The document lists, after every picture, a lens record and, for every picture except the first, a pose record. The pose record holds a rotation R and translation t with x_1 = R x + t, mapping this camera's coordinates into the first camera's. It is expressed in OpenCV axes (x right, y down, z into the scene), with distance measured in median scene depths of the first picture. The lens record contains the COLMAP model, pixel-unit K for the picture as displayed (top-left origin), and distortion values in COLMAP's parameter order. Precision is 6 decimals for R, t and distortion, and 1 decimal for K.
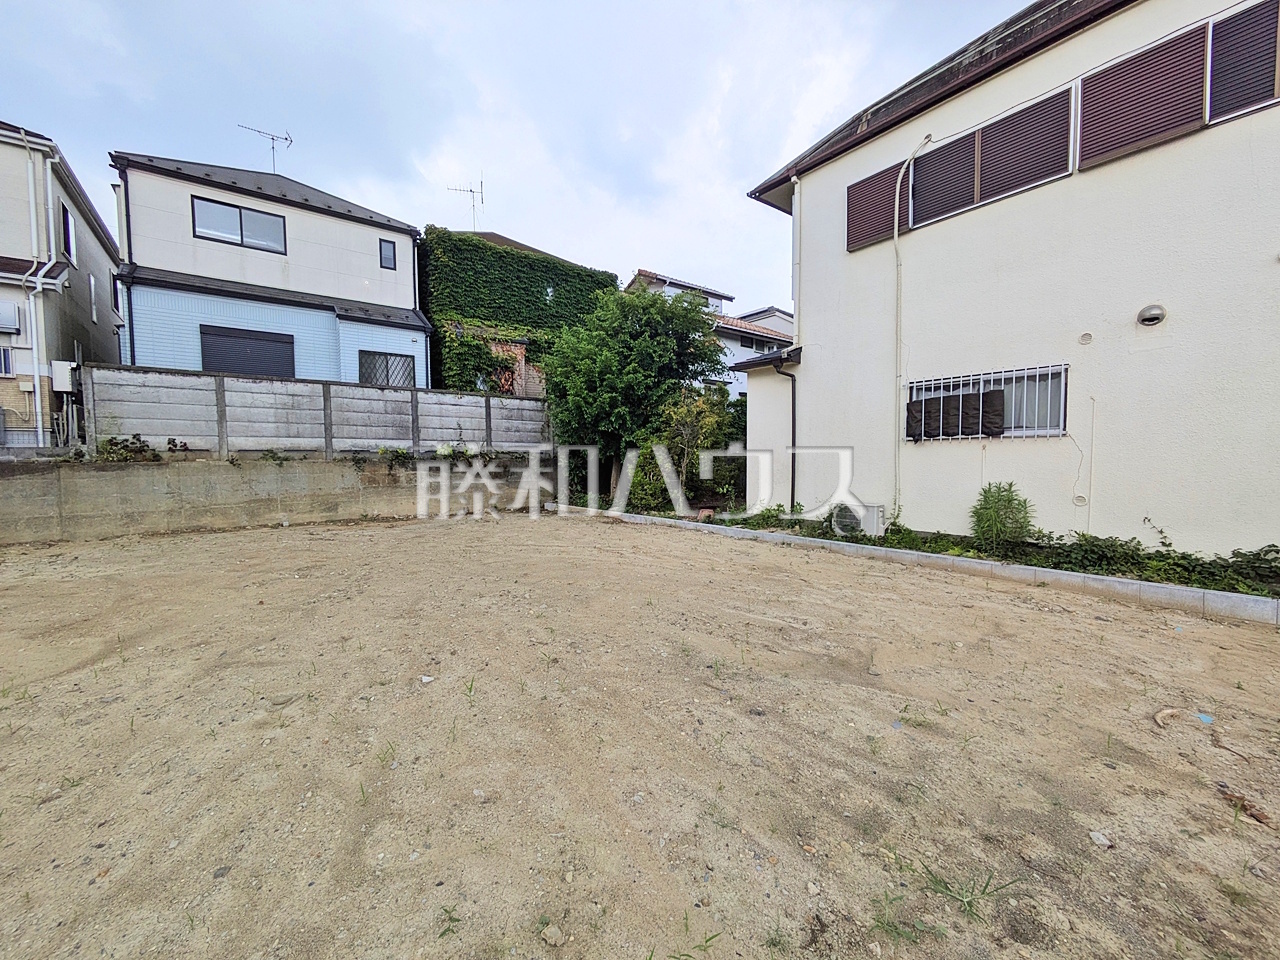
lens RADIAL K [[504.1, 0, 642.4], [0, 504.1, 483.2], [0, 0, 1]] dist [-0.005835, 0.000510]
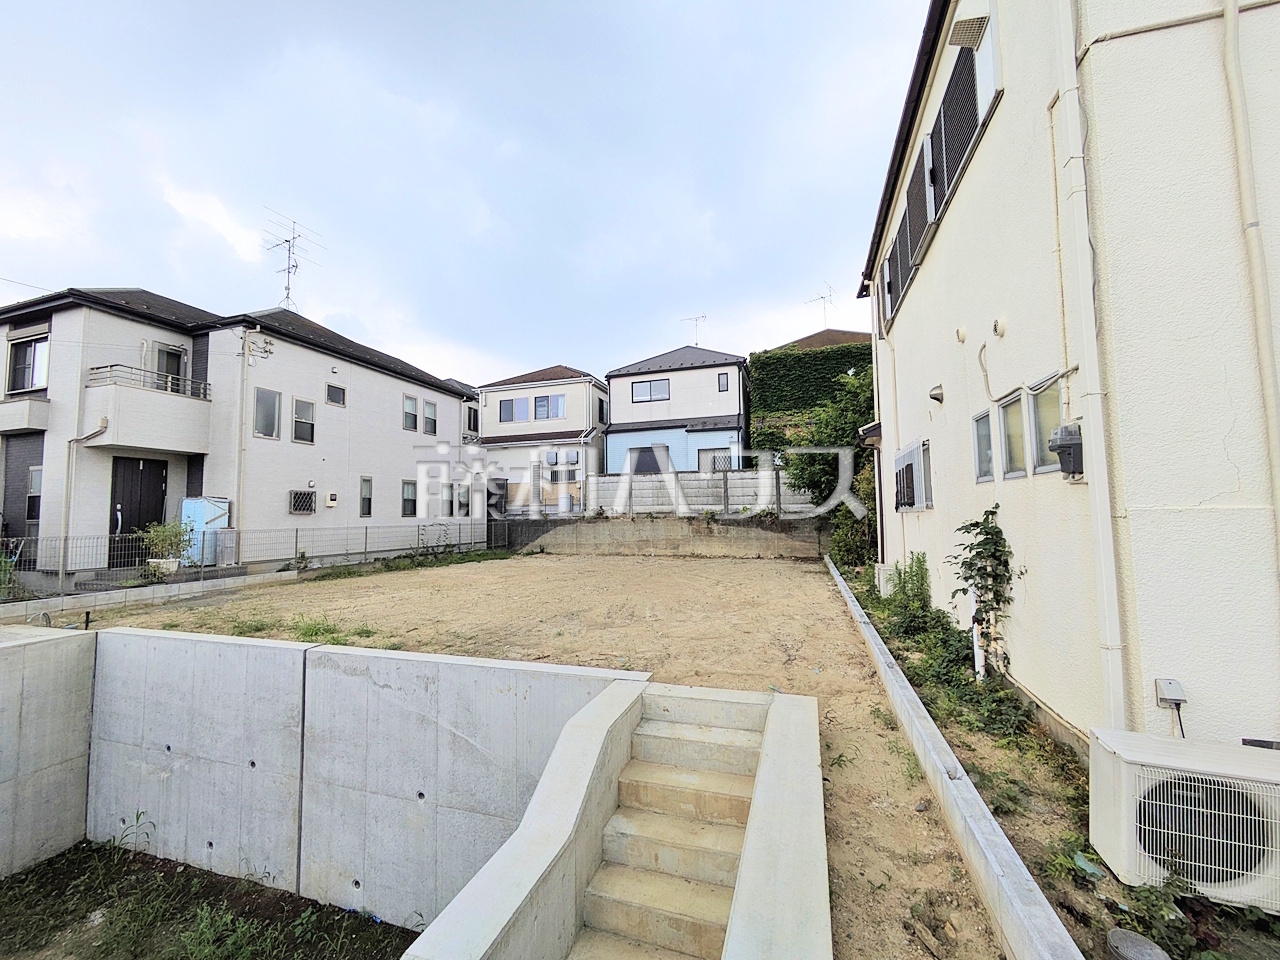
lens RADIAL K [[505.2, 0, 641.6], [0, 505.2, 481.5], [0, 0, 1]] dist [-0.001415, 0.000552]
pose [[0.559207, -0.052377, -0.827372, 0.743783], [-0.032790, 0.995824, -0.085203, -0.022533], [0.828379, 0.074776, 0.555155, -0.036226]]
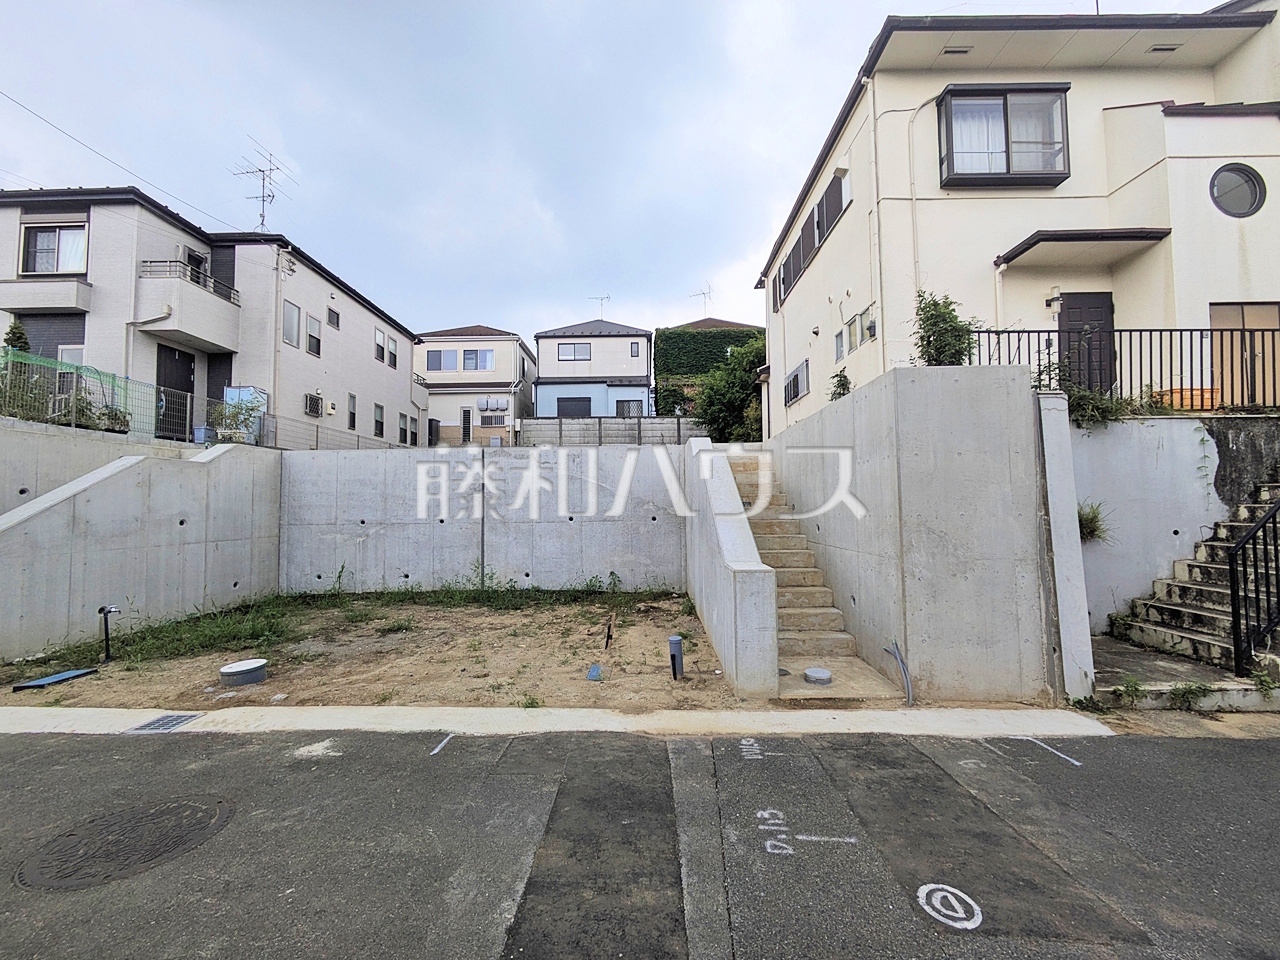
lens RADIAL K [[505.2, 0, 641.6], [0, 505.2, 481.5], [0, 0, 1]] dist [-0.001415, 0.000552]
pose [[0.779832, -0.028277, -0.625350, 0.859460], [-0.028971, 0.996278, -0.081178, 0.244223], [0.625318, 0.081423, 0.776111, -0.530018]]
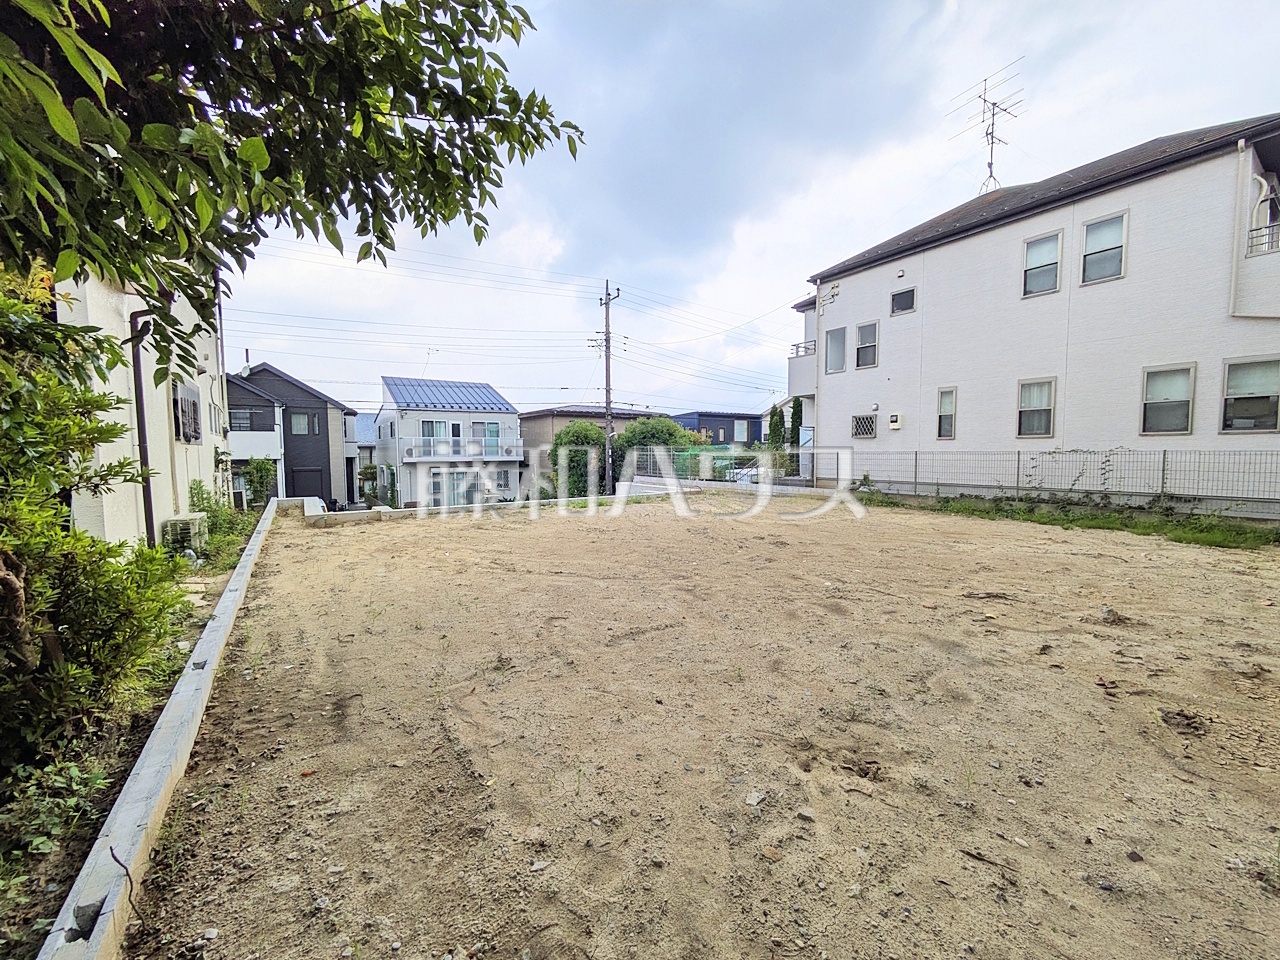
lens RADIAL K [[505.2, 0, 641.6], [0, 505.2, 481.5], [0, 0, 1]] dist [-0.001415, 0.000552]
pose [[-0.997577, 0.015881, 0.067734, -0.244801], [0.023240, 0.993739, 0.109282, -0.063051], [-0.065574, 0.110592, -0.991700, 1.240298]]
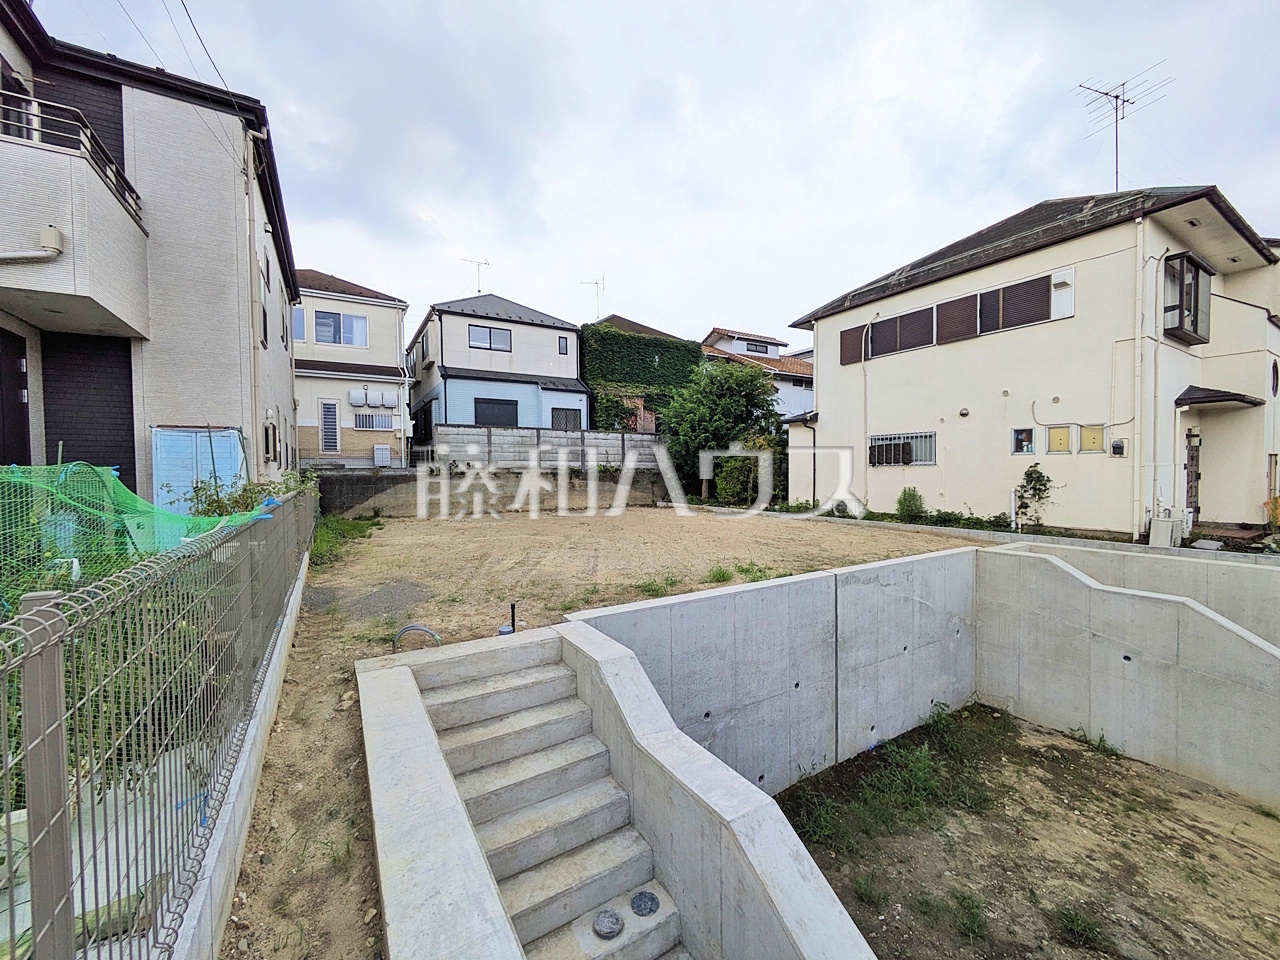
lens RADIAL K [[505.2, 0, 641.6], [0, 505.2, 481.5], [0, 0, 1]] dist [-0.001415, 0.000552]
pose [[0.993144, 0.003634, -0.116845, -0.081619], [-0.006447, 0.999698, -0.023703, 0.019277], [0.116723, 0.024294, 0.992867, -0.697804]]
